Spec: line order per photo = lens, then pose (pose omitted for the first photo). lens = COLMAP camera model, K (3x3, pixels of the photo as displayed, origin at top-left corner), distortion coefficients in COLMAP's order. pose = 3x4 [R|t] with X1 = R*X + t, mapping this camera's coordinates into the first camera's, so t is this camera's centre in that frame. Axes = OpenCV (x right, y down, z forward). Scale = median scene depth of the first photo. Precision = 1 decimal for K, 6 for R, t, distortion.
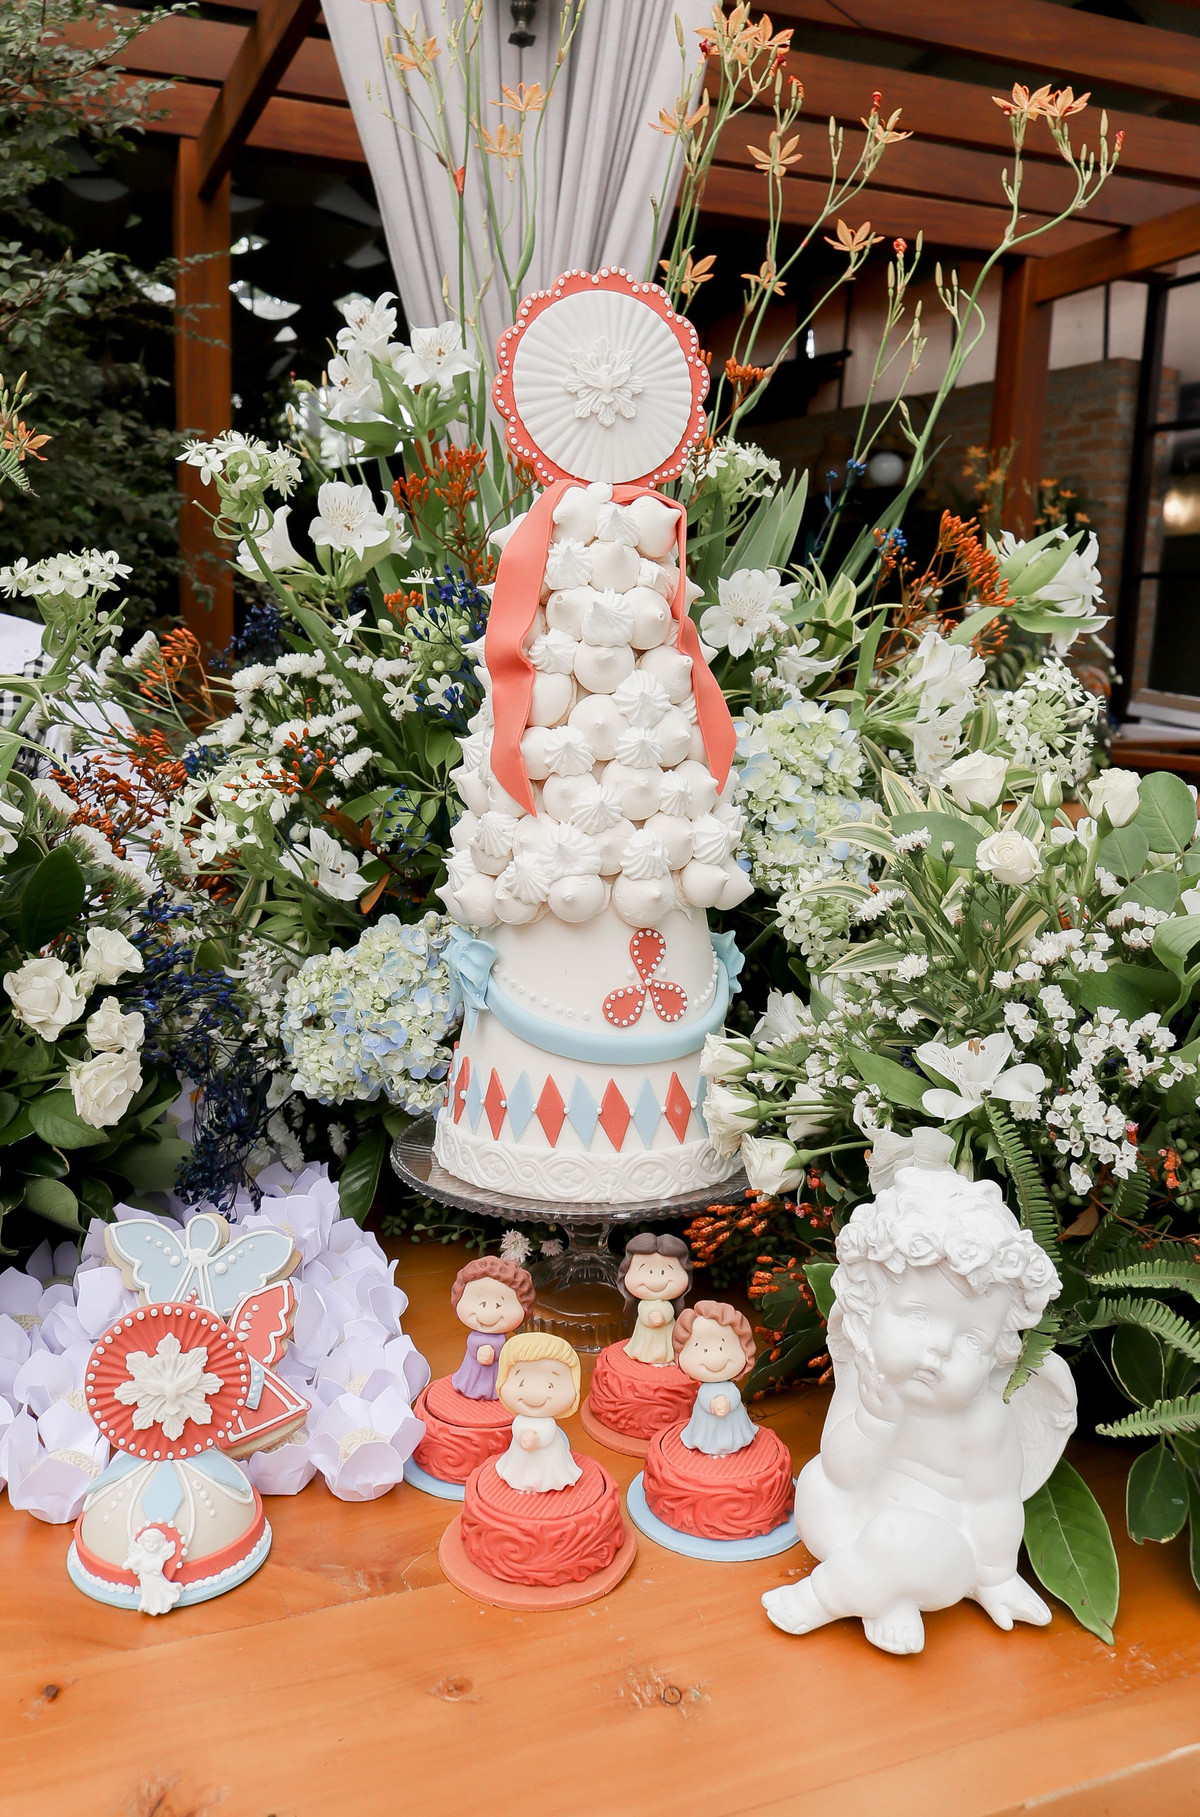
lens RADIAL K [[1469.4, 0, 594.0], [0, 1469.4, 931.7], [0, 0, 1]] dist [-0.002960, 0.005801]
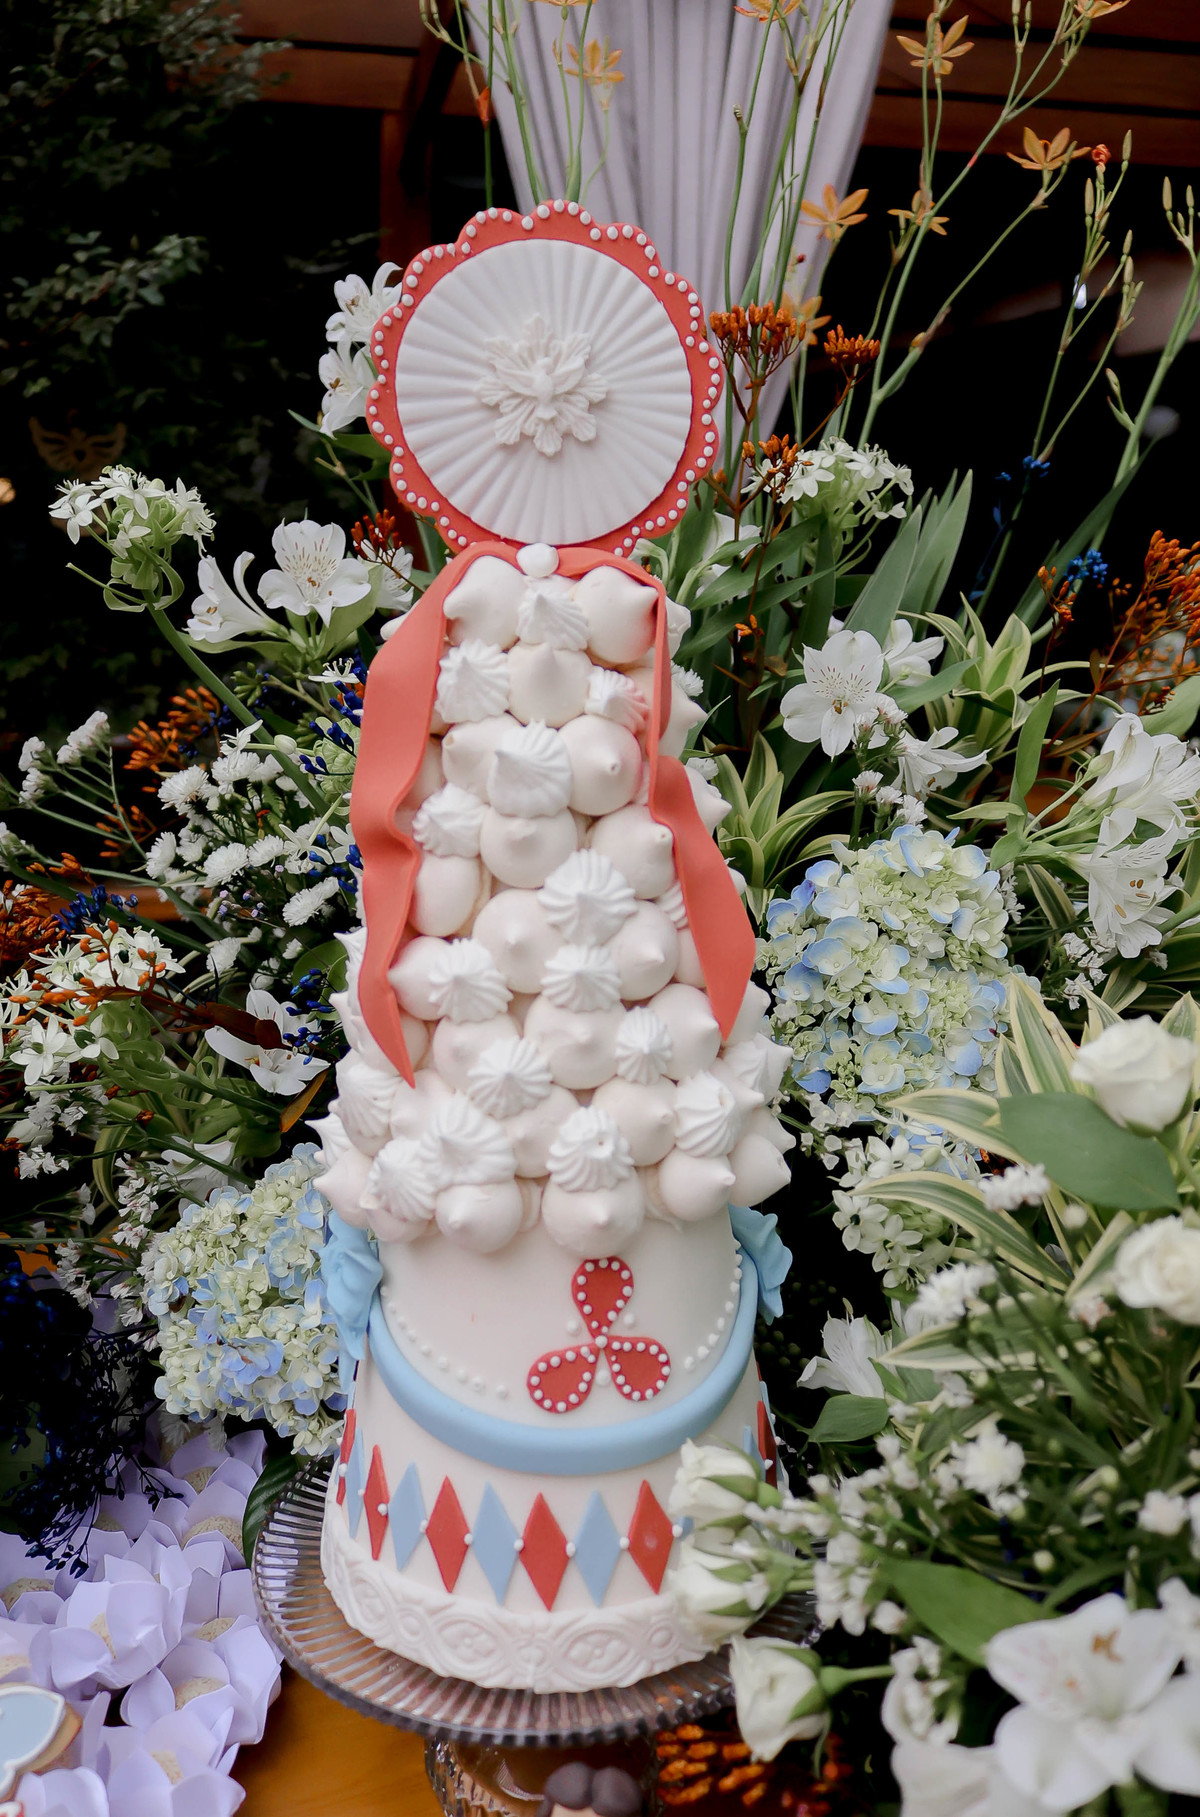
lens RADIAL K [[1469.4, 0, 604.3], [0, 1469.4, 908.4], [0, 0, 1]] dist [-0.002960, 0.005801]
pose [[0.986196, 0.012417, -0.165114, 0.138066], [-0.011331, 0.999908, 0.007516, -0.153933], [0.165192, -0.005541, 0.986246, 0.378766]]
